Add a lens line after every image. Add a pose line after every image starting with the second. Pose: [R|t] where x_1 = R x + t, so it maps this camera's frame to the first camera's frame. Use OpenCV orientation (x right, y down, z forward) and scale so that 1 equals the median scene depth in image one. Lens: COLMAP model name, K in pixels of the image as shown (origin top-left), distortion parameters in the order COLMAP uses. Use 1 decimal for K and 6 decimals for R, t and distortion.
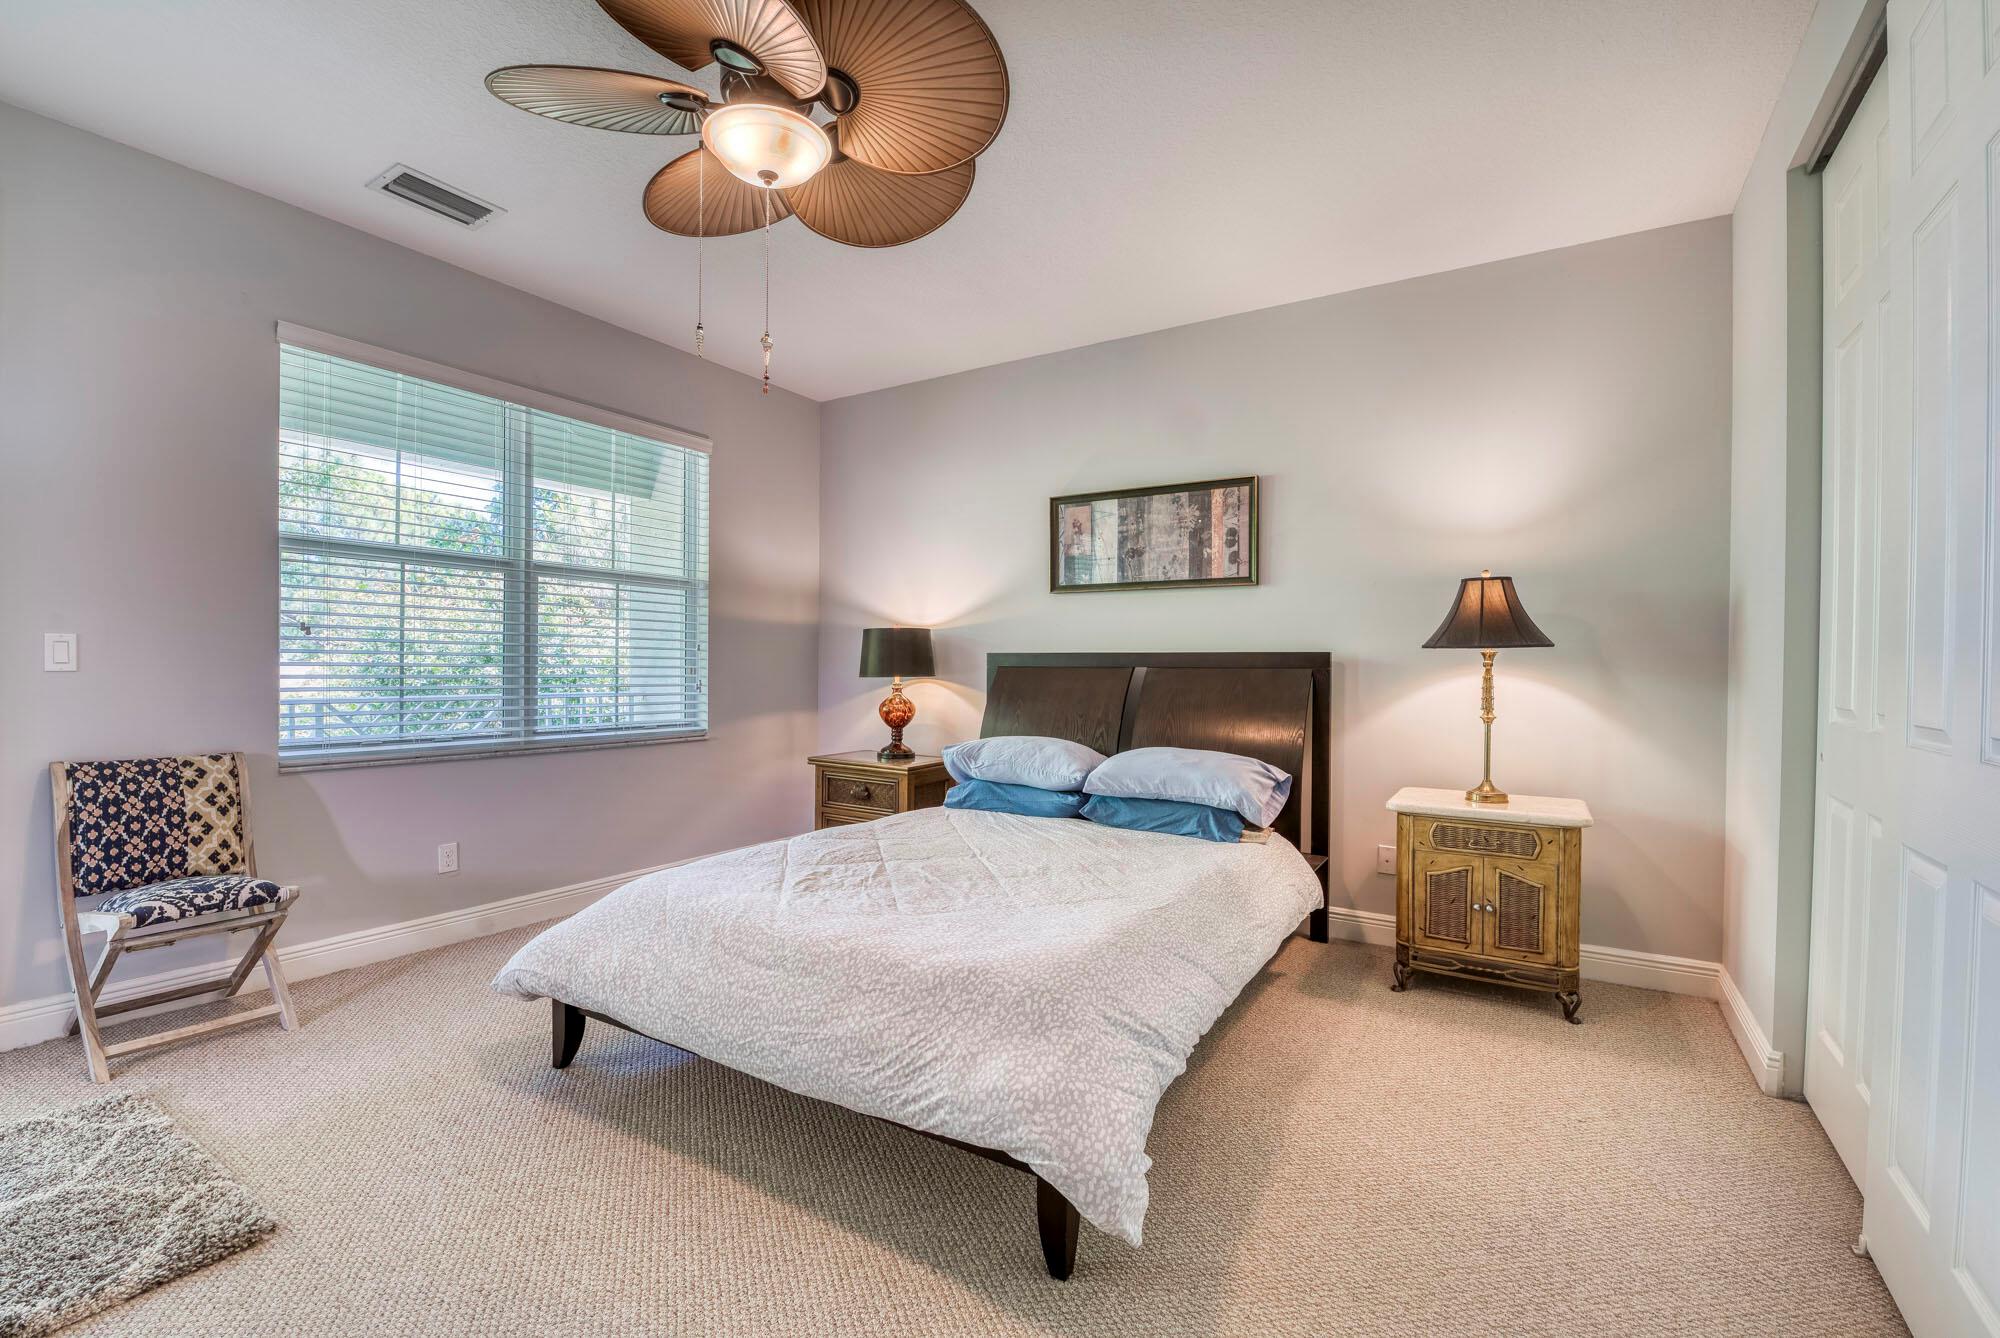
lens RADIAL K [[856.4, 0, 1005.0], [0, 856.4, 669.6], [0, 0, 1]] dist [-0.005533, -0.007914]
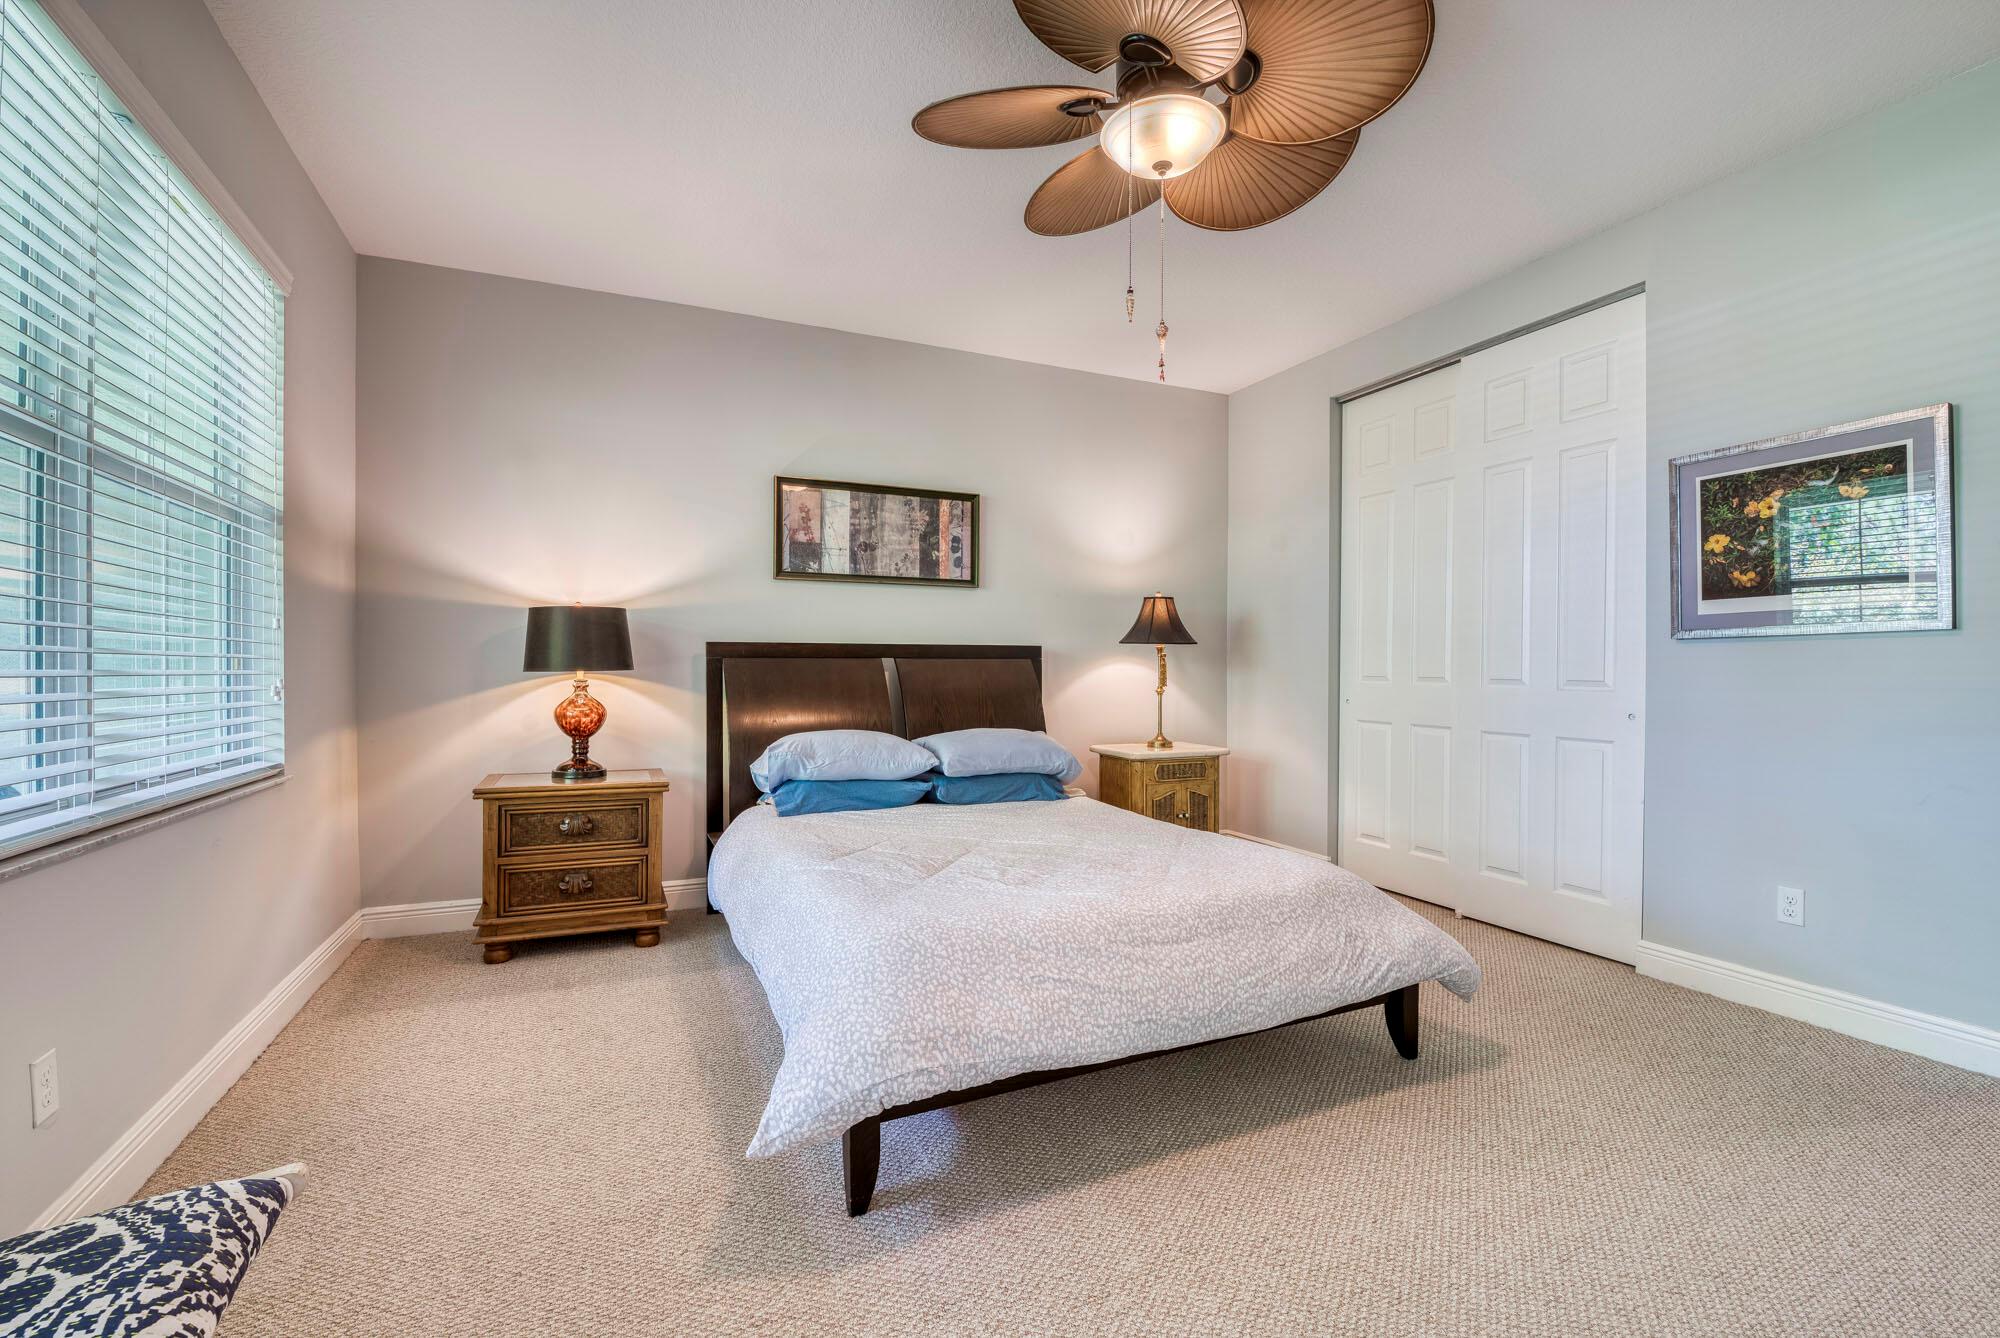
lens RADIAL K [[856.4, 0, 996.6], [0, 856.4, 670.6], [0, 0, 1]] dist [-0.005533, -0.007914]
pose [[0.560296, -0.010088, 0.828231, -0.625988], [0.006408, 0.999949, 0.007844, 0.005244], [-0.828268, 0.000912, 0.560332, 0.301947]]
